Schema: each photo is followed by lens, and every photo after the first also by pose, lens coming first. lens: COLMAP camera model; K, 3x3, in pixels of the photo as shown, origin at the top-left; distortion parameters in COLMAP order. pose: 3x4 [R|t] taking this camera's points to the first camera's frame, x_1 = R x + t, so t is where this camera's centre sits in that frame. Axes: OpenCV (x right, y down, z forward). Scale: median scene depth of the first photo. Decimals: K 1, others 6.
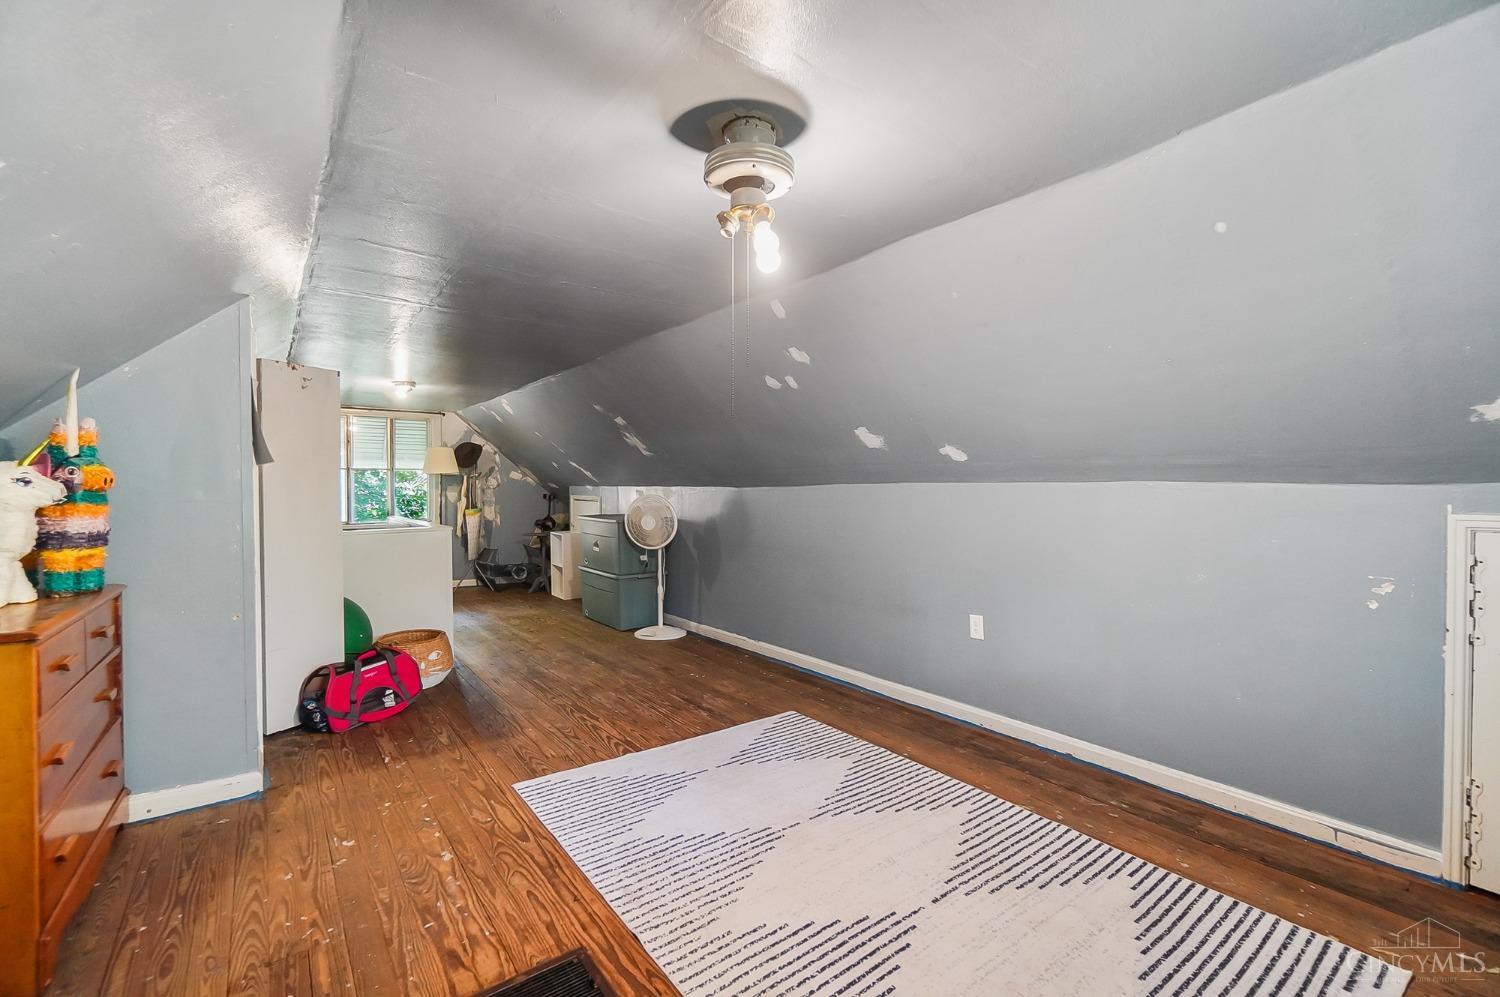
lens RADIAL K [[651.1, 0, 743.8], [0, 651.1, 499.7], [0, 0, 1]] dist [-0.002367, -0.001900]
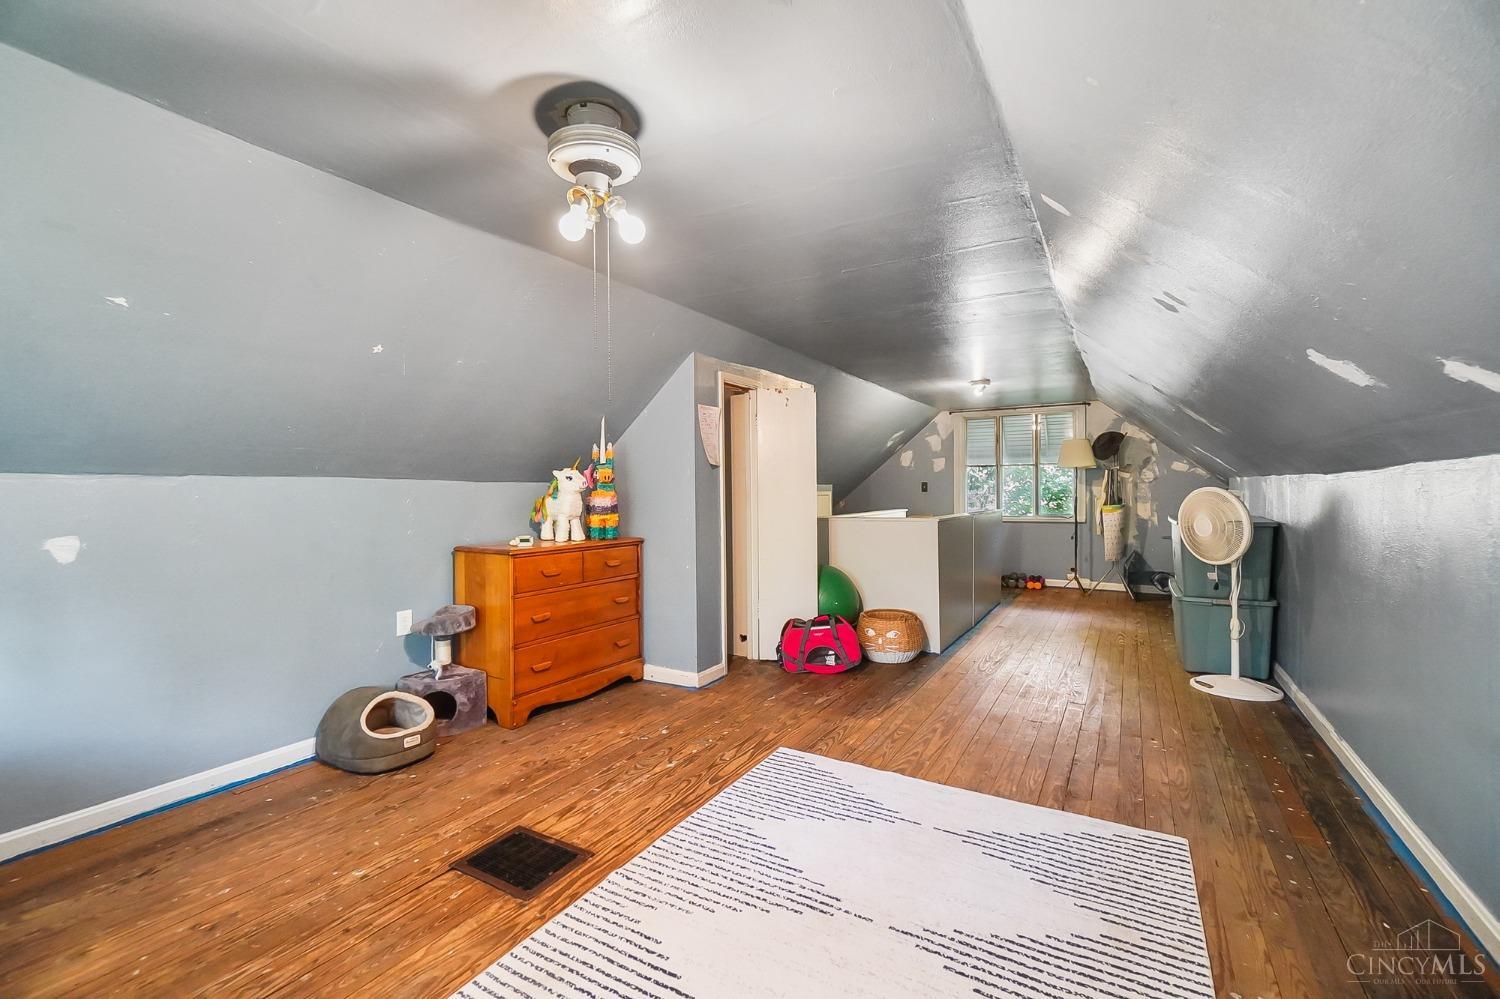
lens RADIAL K [[651.1, 0, 739.2], [0, 651.1, 494.6], [0, 0, 1]] dist [-0.002367, -0.001900]
pose [[0.381509, 0.006064, -0.924345, 0.571777], [-0.010156, 0.999946, 0.002369, 0.007226], [0.924310, 0.008484, 0.381549, 0.459047]]
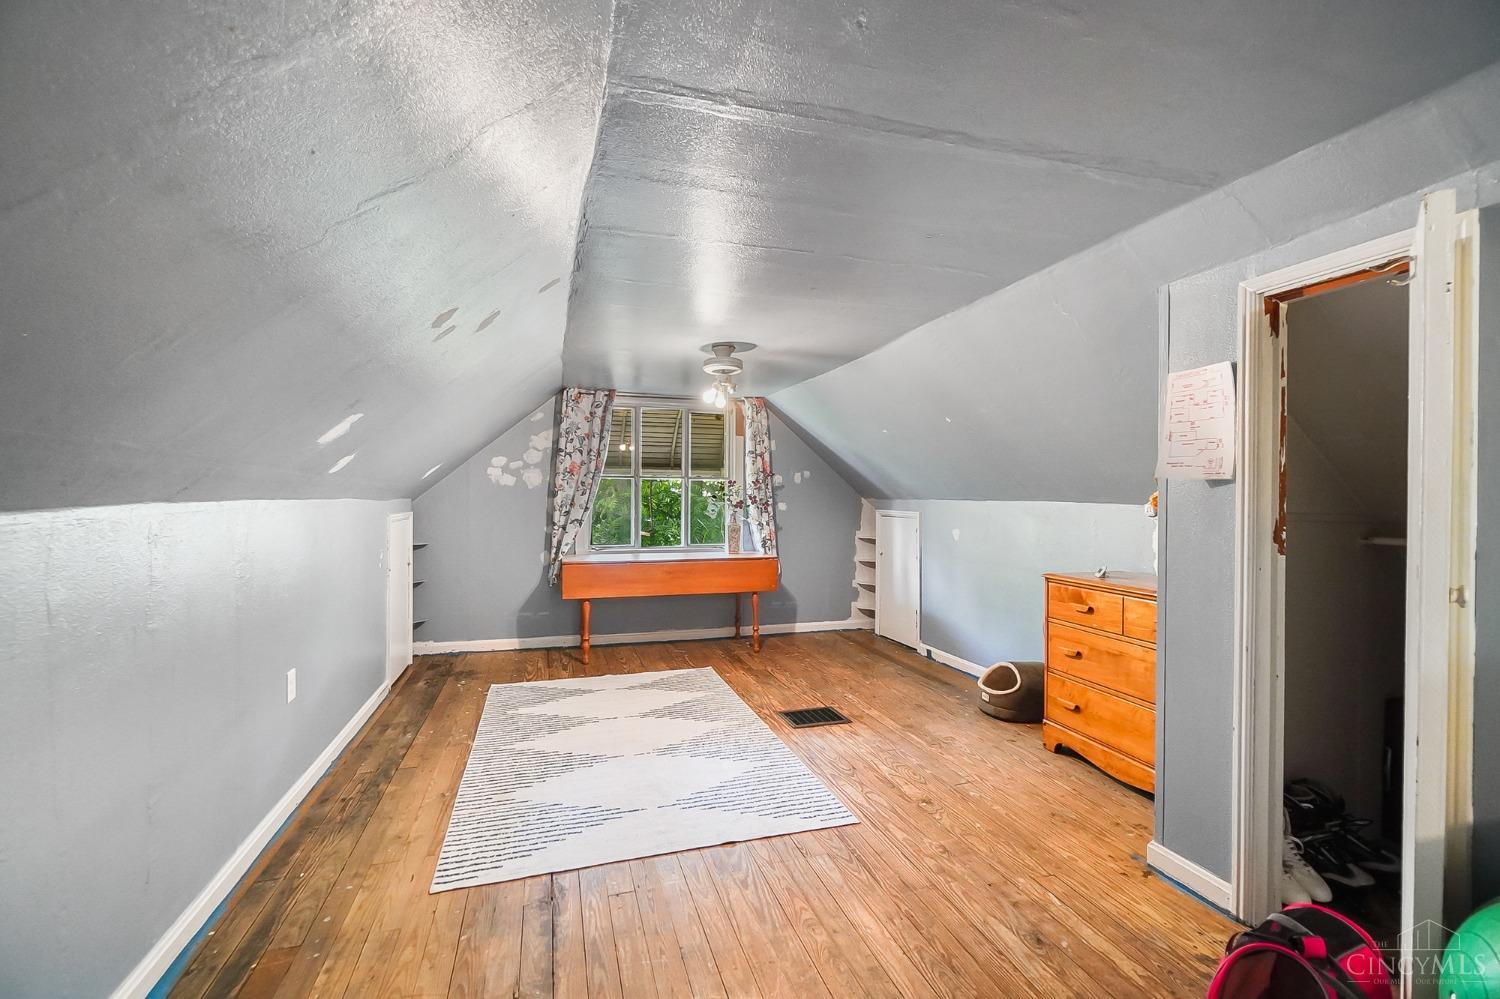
lens RADIAL K [[651.1, 0, 743.2], [0, 651.1, 501.3], [0, 0, 1]] dist [-0.002367, -0.001900]
pose [[-0.940931, -0.006511, 0.338536, -0.462161], [0.001927, 0.999696, 0.024583, -0.045628], [-0.338593, 0.023783, -0.940632, 1.742593]]
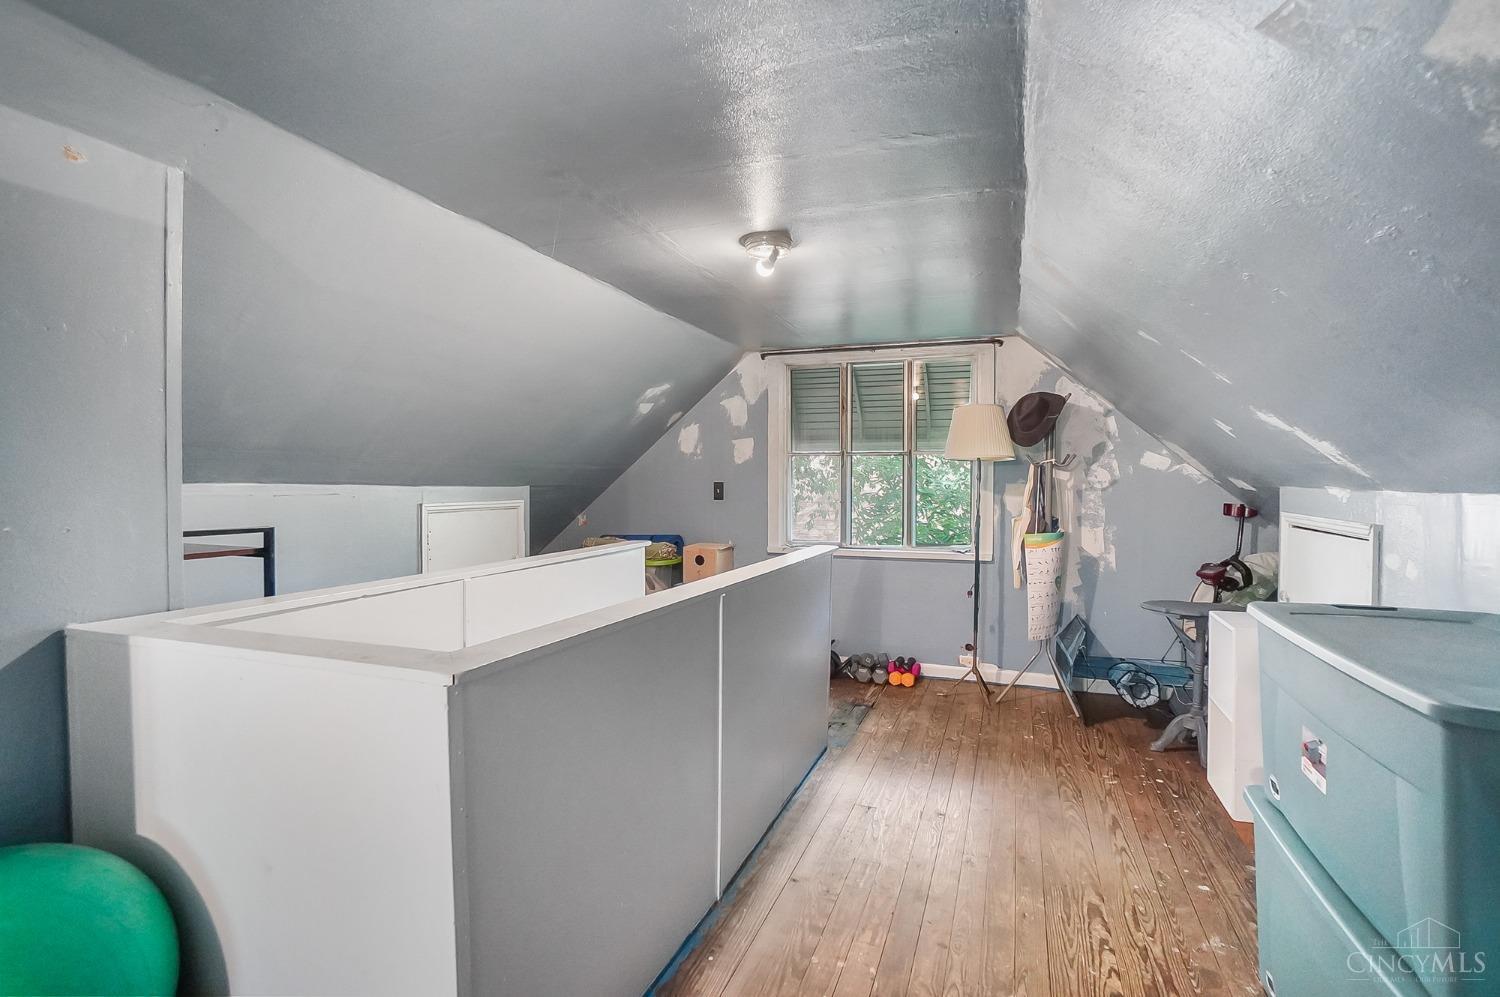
lens RADIAL K [[718.2, 0, 746.2], [0, 718.2, 495.6], [0, 0, 1]] dist [-0.029690, -0.000119]
pose [[0.547908, 0.021958, -0.836250, -0.264420], [-0.019287, 0.999721, 0.013614, -0.040742], [0.836316, 0.008670, 0.548179, 1.393284]]
